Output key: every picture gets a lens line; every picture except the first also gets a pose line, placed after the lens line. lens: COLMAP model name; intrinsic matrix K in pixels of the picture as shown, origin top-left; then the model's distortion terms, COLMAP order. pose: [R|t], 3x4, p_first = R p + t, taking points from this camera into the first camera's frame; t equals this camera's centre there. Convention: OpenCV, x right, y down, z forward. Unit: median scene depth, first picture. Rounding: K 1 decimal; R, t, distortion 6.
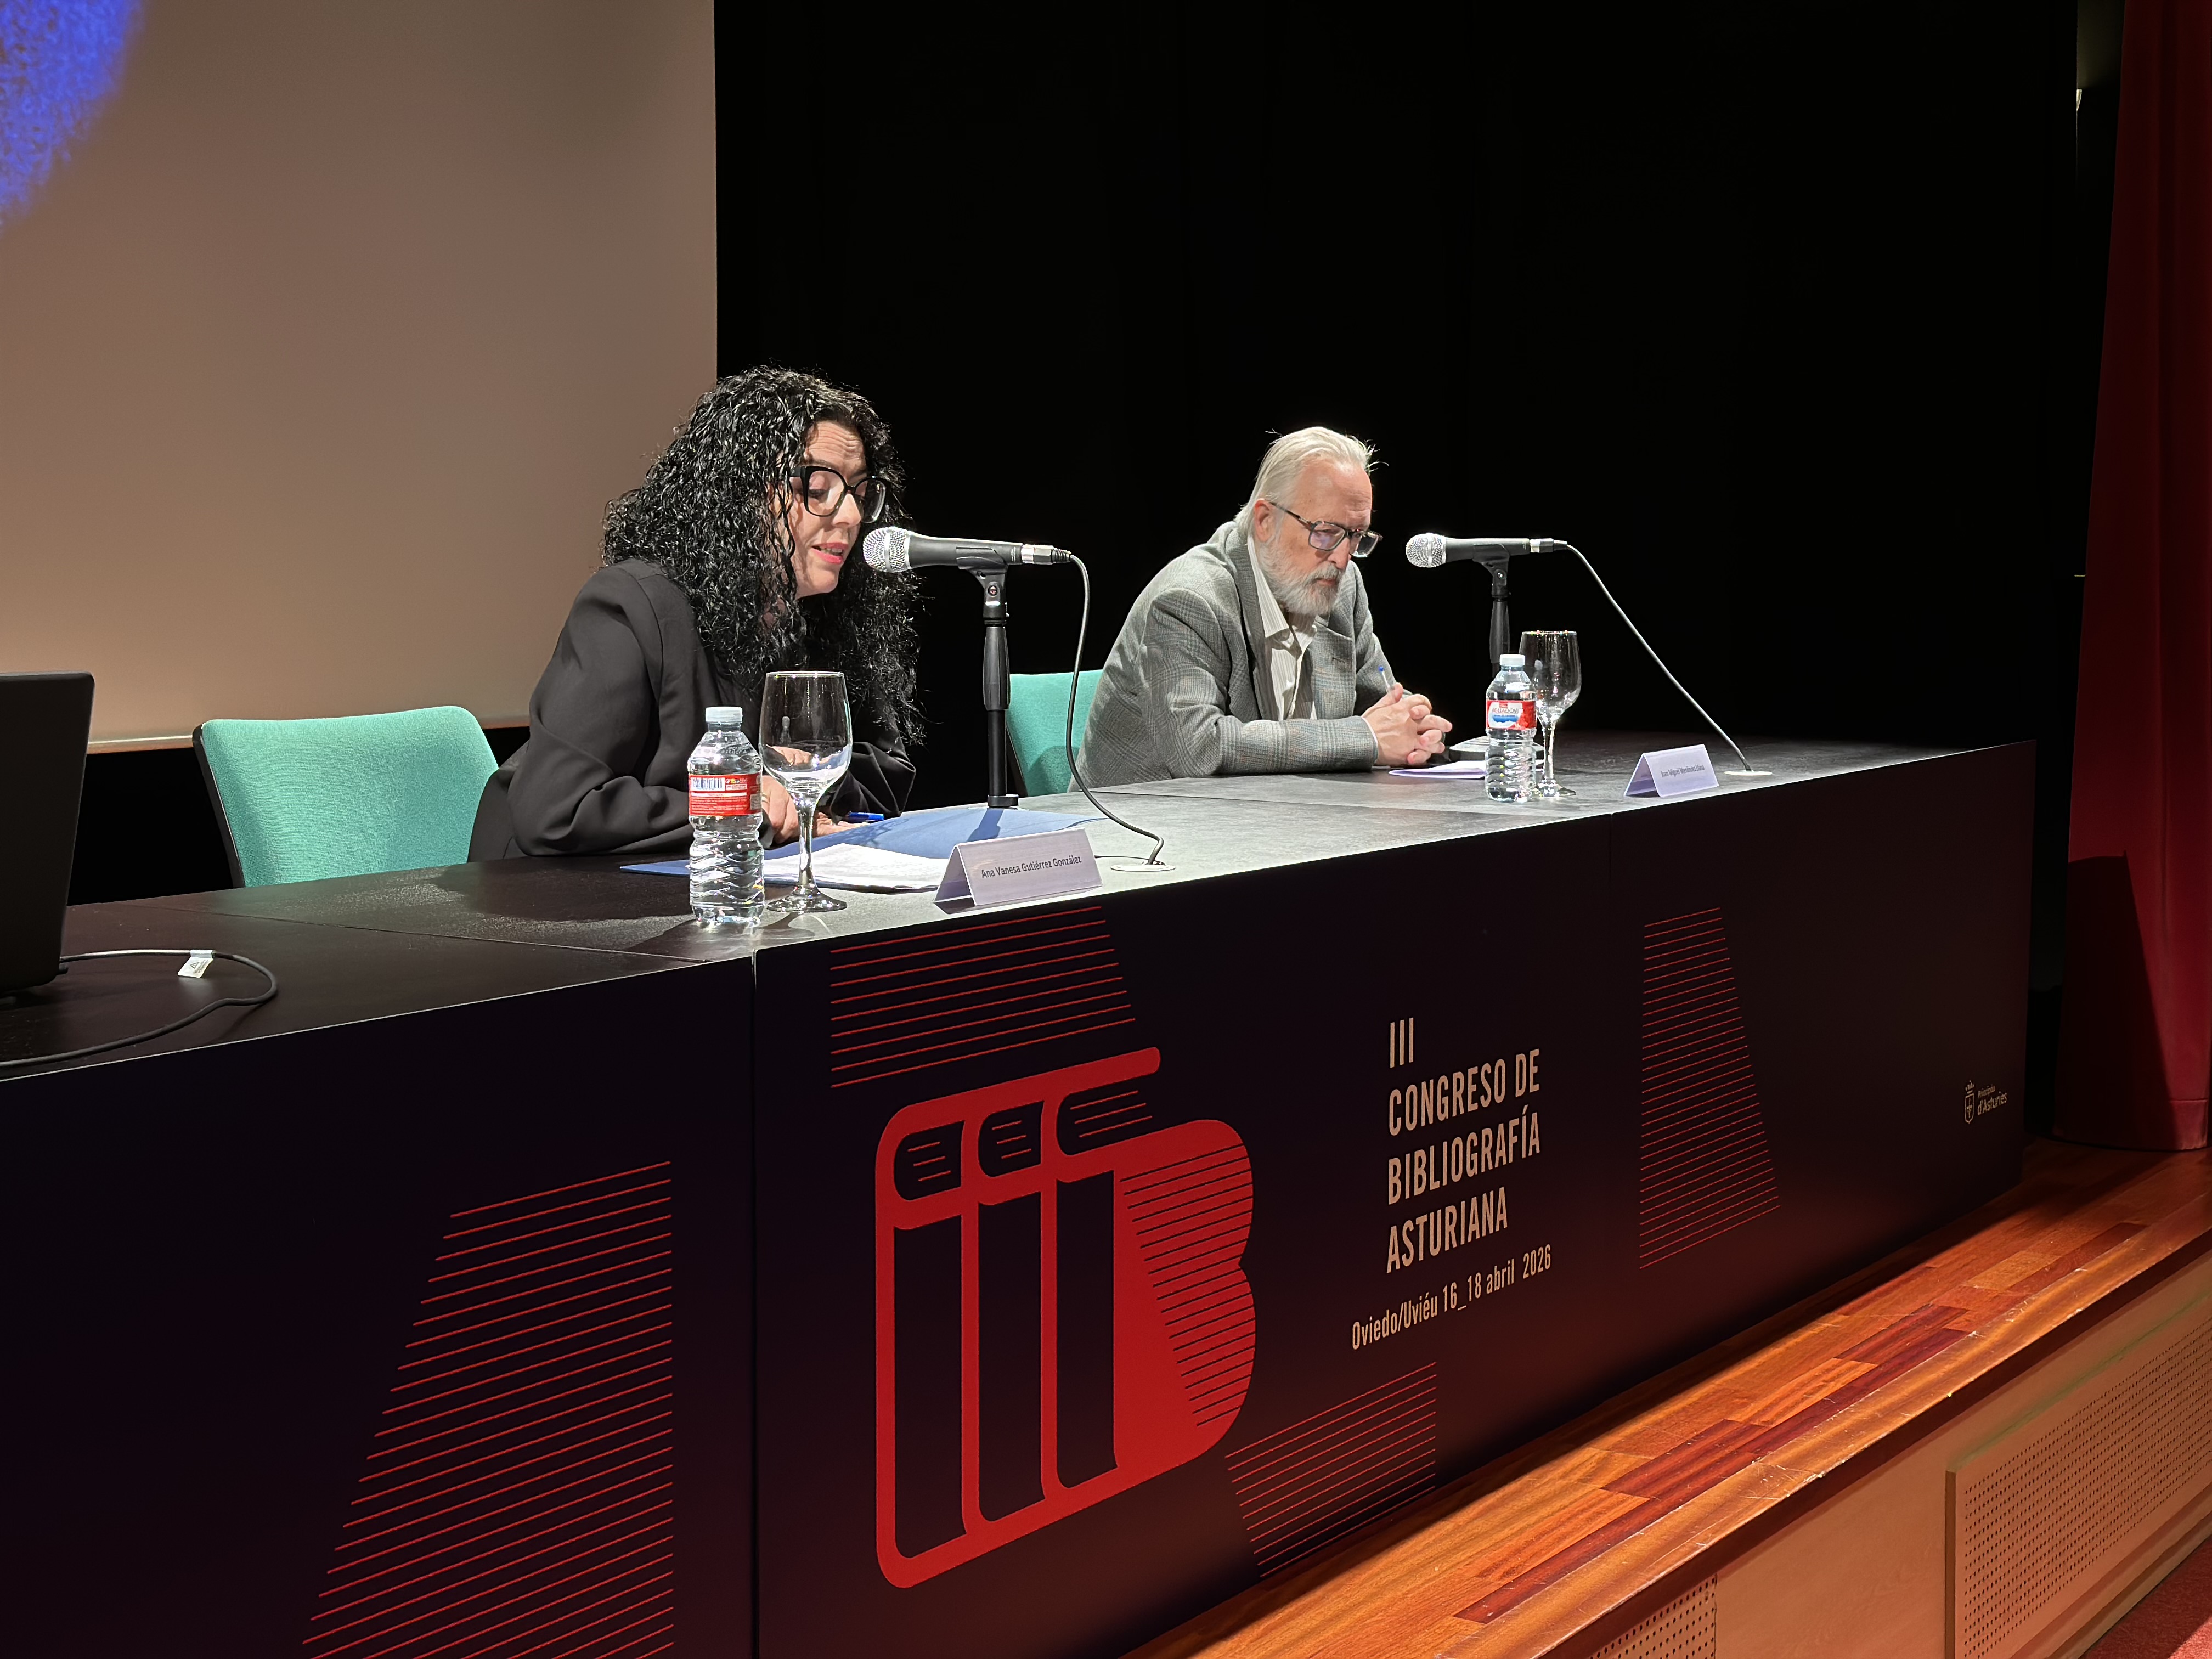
lens RADIAL K [[3075.4, 0, 1106.0], [0, 3075.4, 829.5], [0, 0, 1]] dist [0.005844, 1.442787]
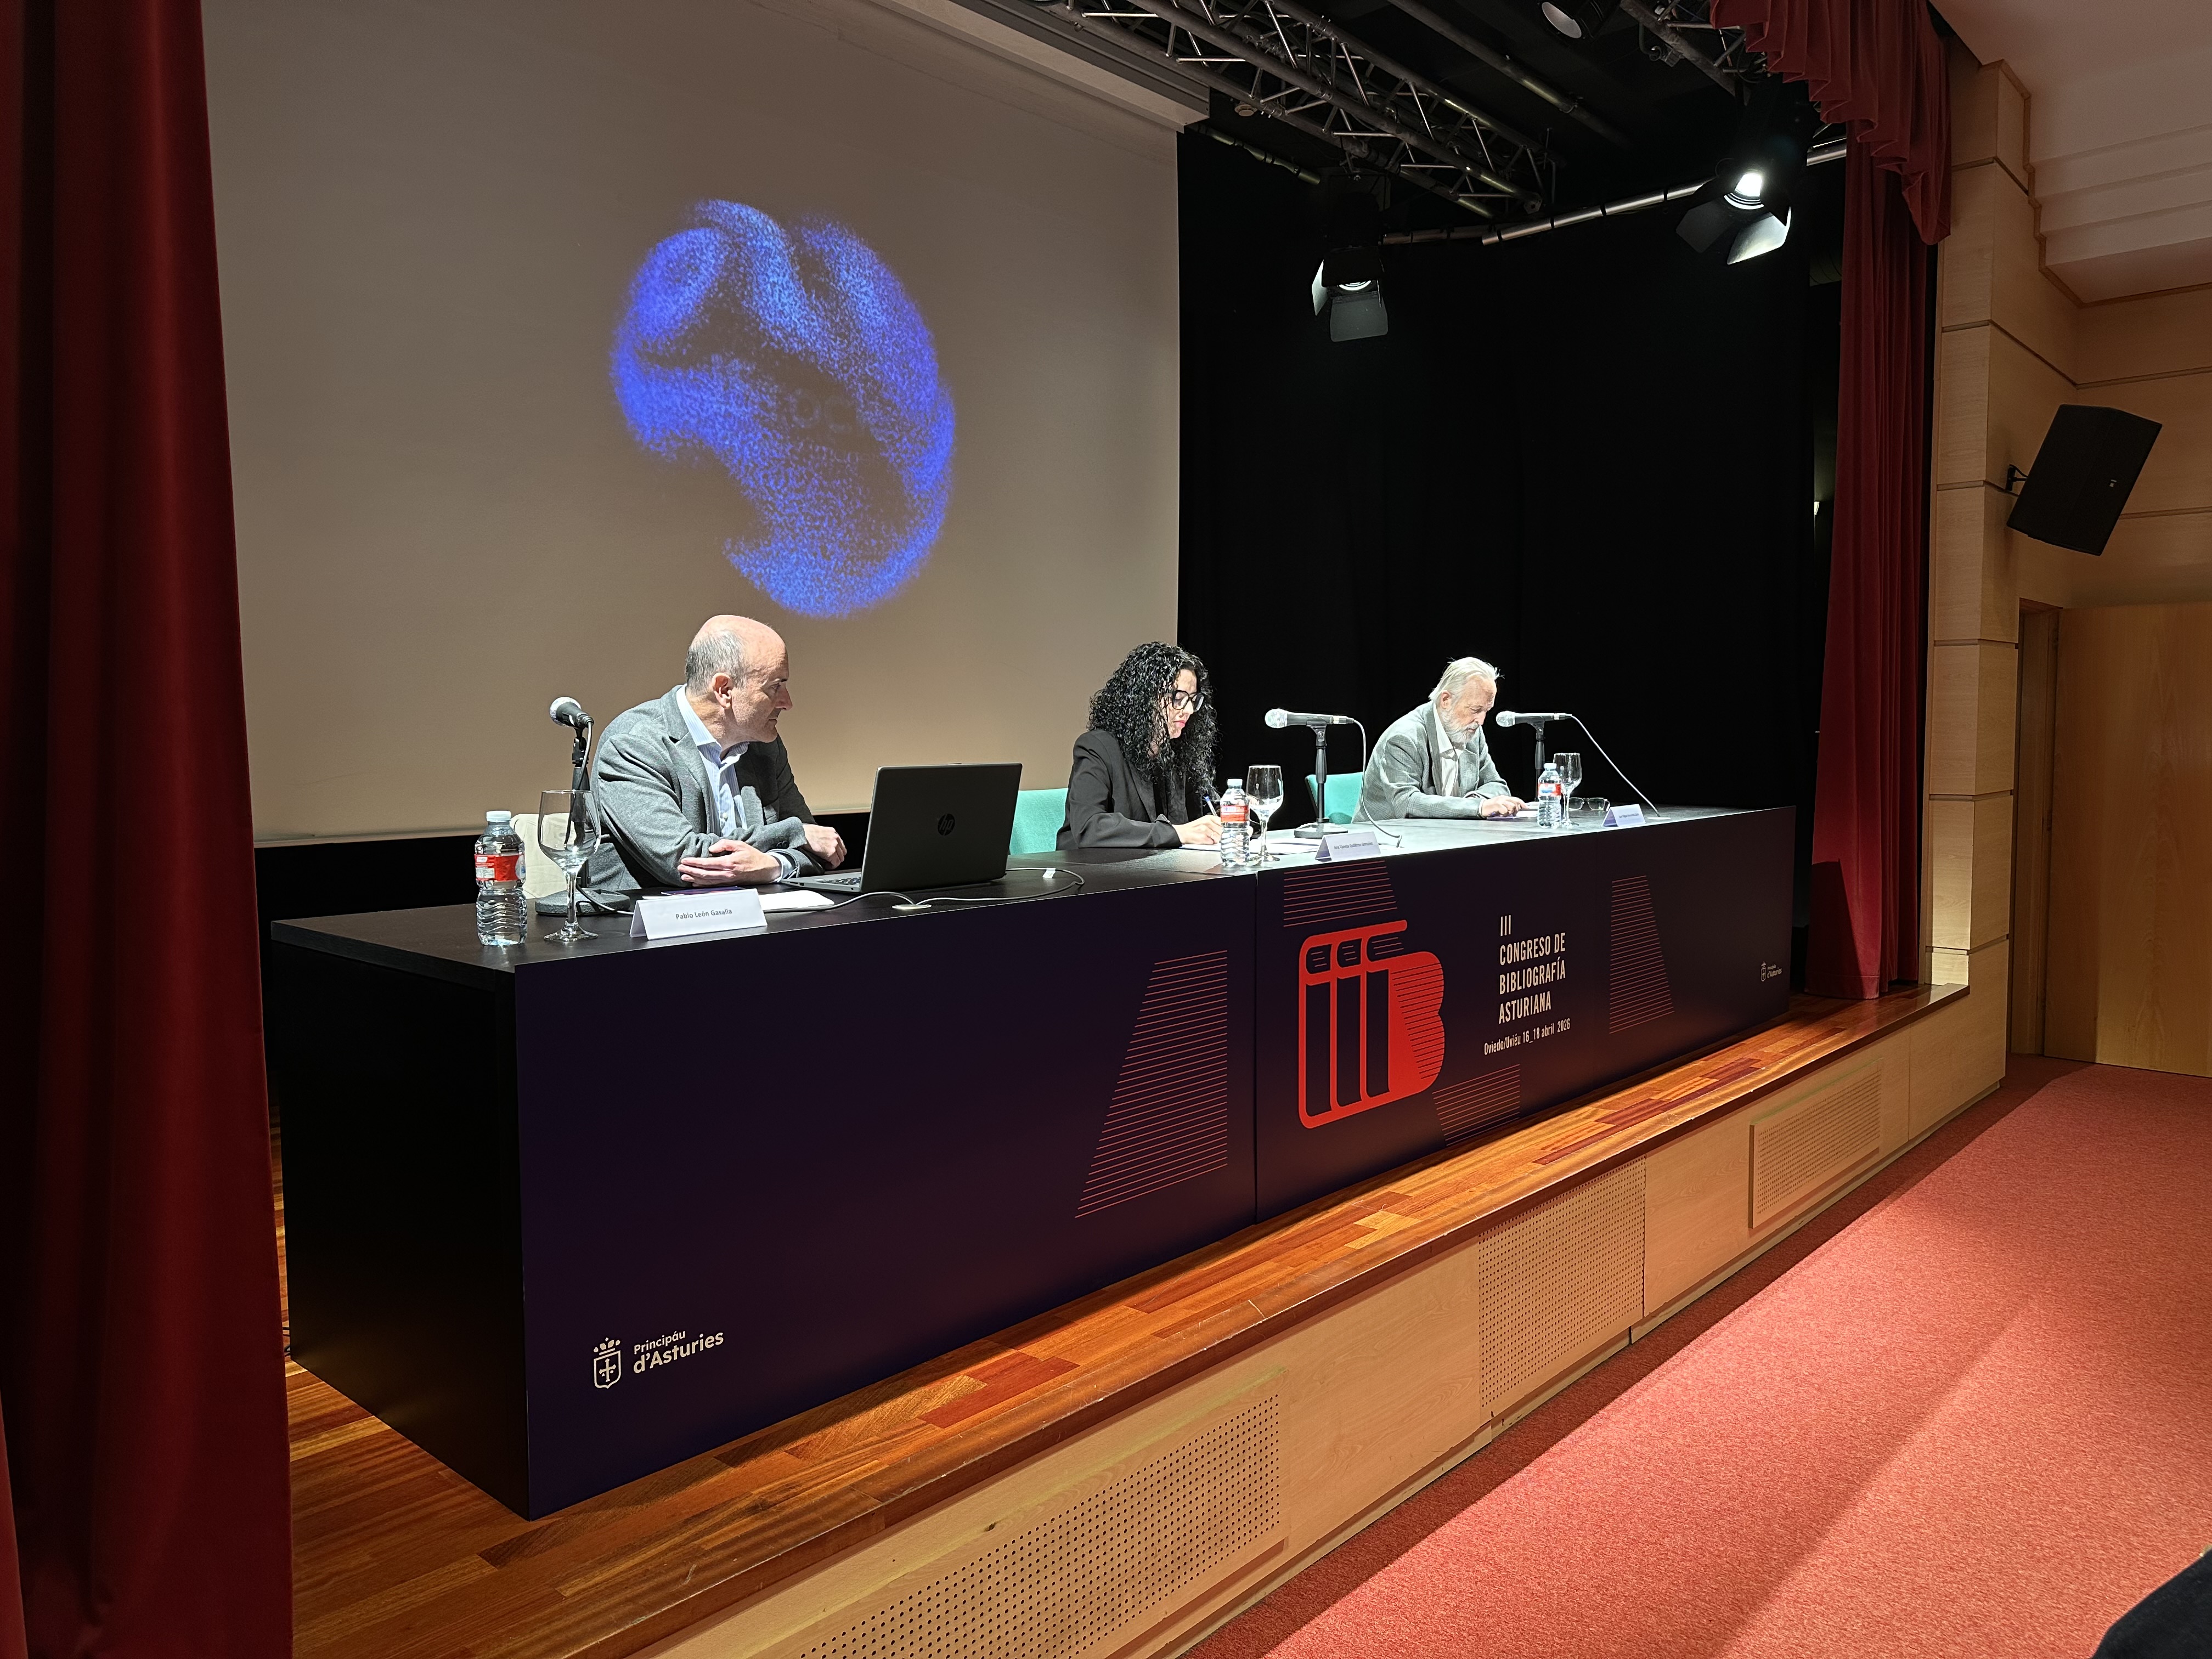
lens RADIAL K [[1529.4, 0, 1106.0], [0, 1529.4, 829.5], [0, 0, 1]] dist [0.137334, -0.113678]
pose [[0.991519, 0.008260, -0.129699, -0.051235], [-0.011294, 0.999679, -0.022678, 0.024521], [0.129470, 0.023950, 0.991294, -0.198213]]
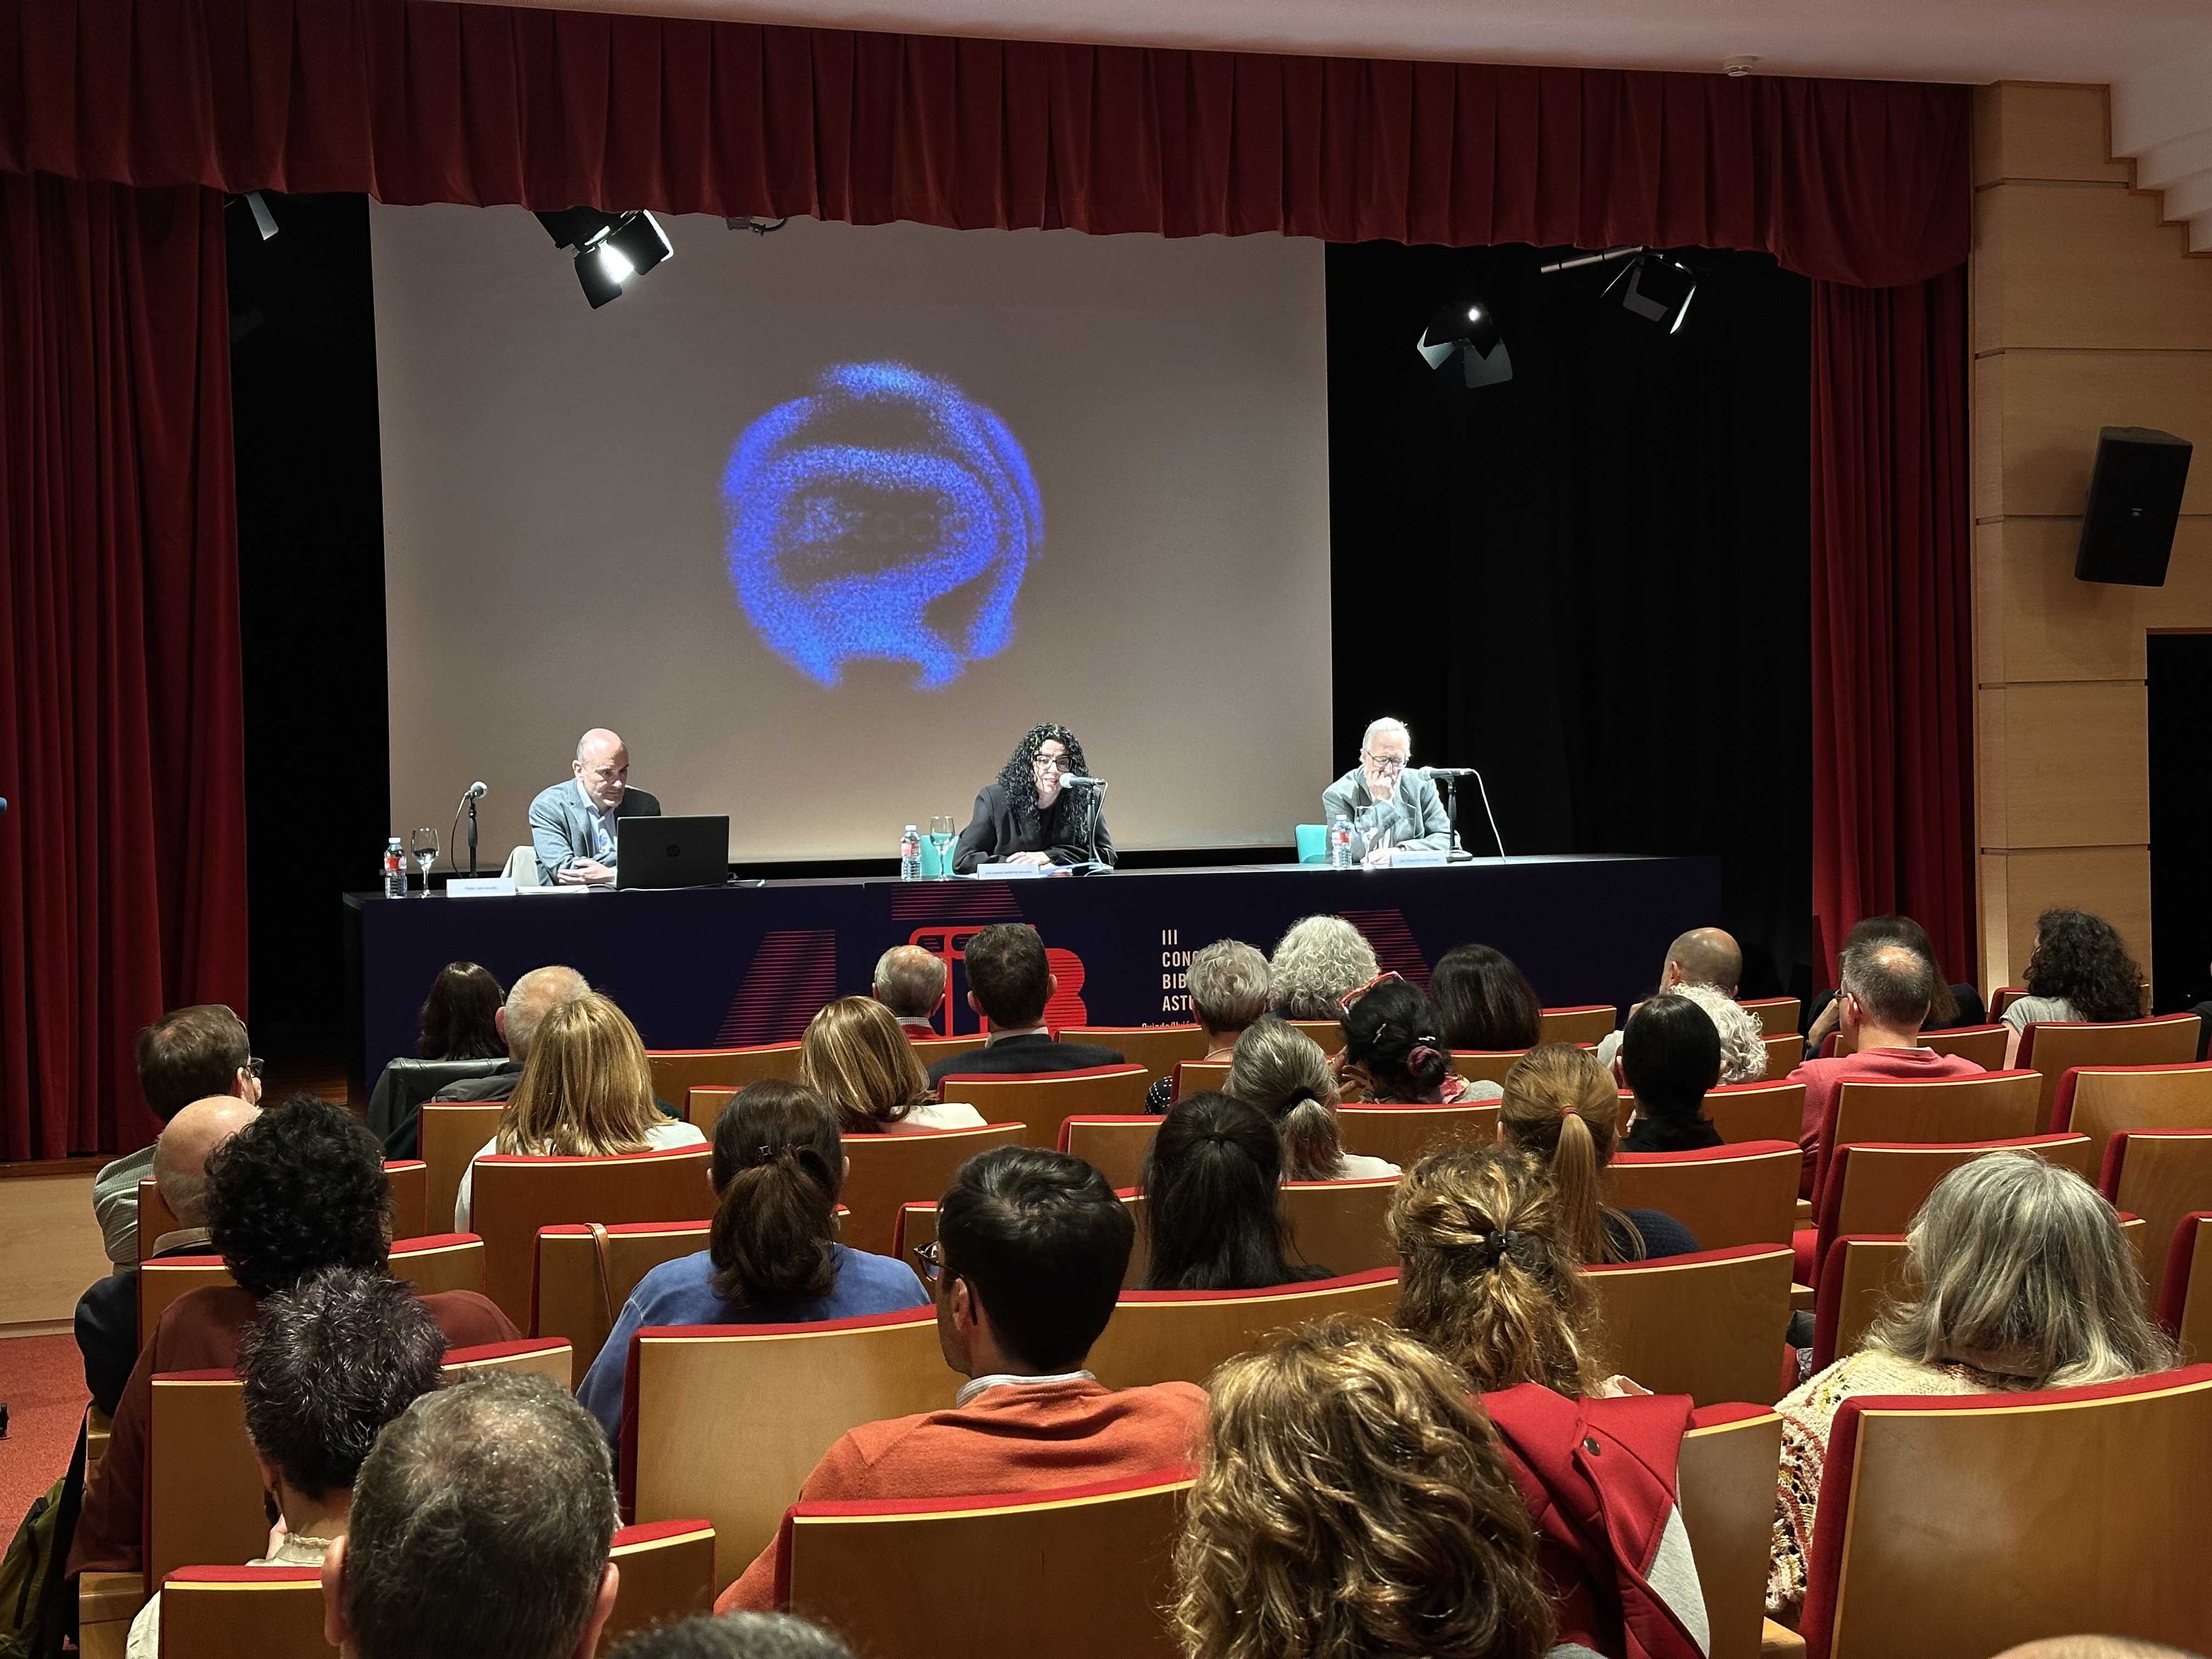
lens RADIAL K [[3075.4, 0, 1106.0], [0, 3075.4, 829.5], [0, 0, 1]] dist [0.005844, 1.442787]
pose [[0.781620, 0.002441, -0.623750, 1.874968], [-0.040593, 0.998072, -0.046961, 0.102873], [0.622433, 0.062026, 0.780212, -1.394007]]
